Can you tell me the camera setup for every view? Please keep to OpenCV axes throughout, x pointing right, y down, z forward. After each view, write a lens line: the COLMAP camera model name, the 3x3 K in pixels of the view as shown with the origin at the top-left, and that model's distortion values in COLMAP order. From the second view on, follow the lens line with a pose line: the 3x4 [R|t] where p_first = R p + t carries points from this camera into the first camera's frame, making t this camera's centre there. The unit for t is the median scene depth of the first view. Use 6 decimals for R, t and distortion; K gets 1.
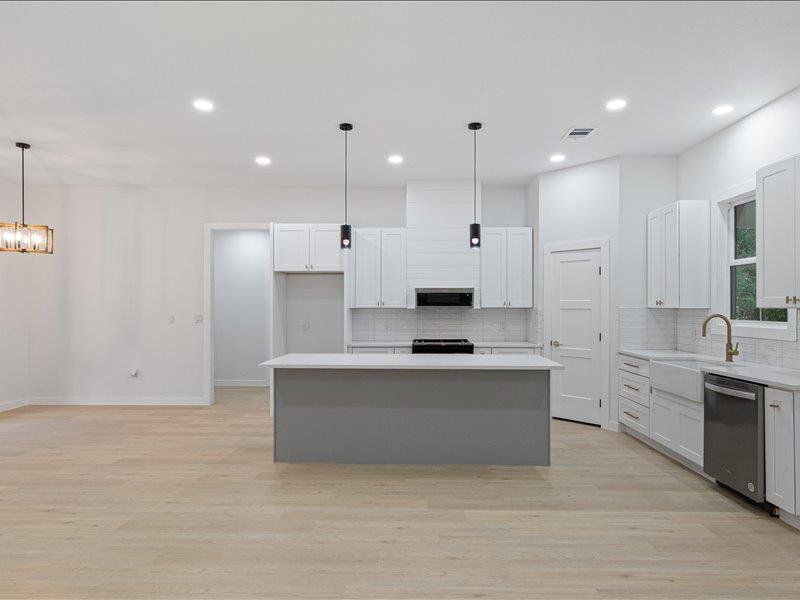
lens RADIAL K [[488.6, 0, 402.7], [0, 488.6, 302.7], [0, 0, 1]] dist [-0.002283, 0.000236]
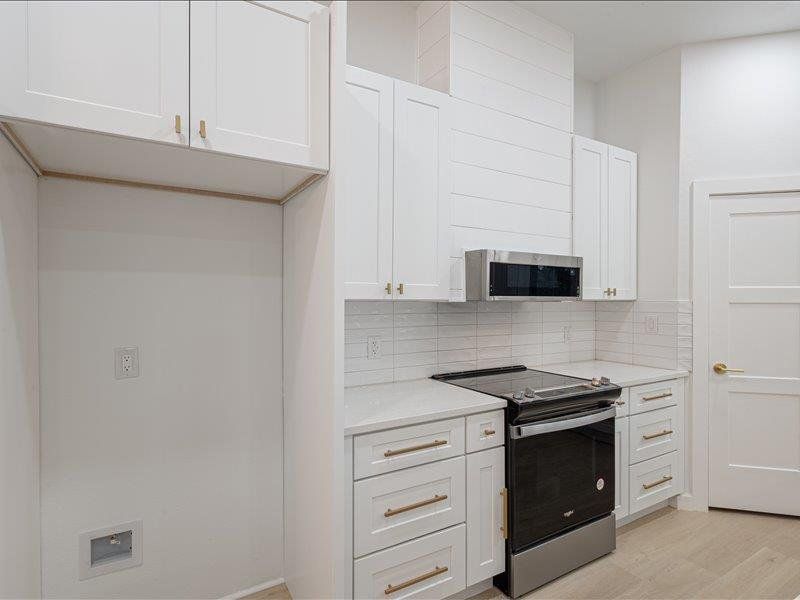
lens RADIAL K [[418.2, 0, 396.4], [0, 418.2, 292.9], [0, 0, 1]] dist [-0.006243, -0.000132]
pose [[0.851655, 0.009712, 0.524012, -0.242083], [-0.008207, 0.999953, -0.005194, 0.008033], [-0.524038, 0.000123, 0.851695, 0.881242]]
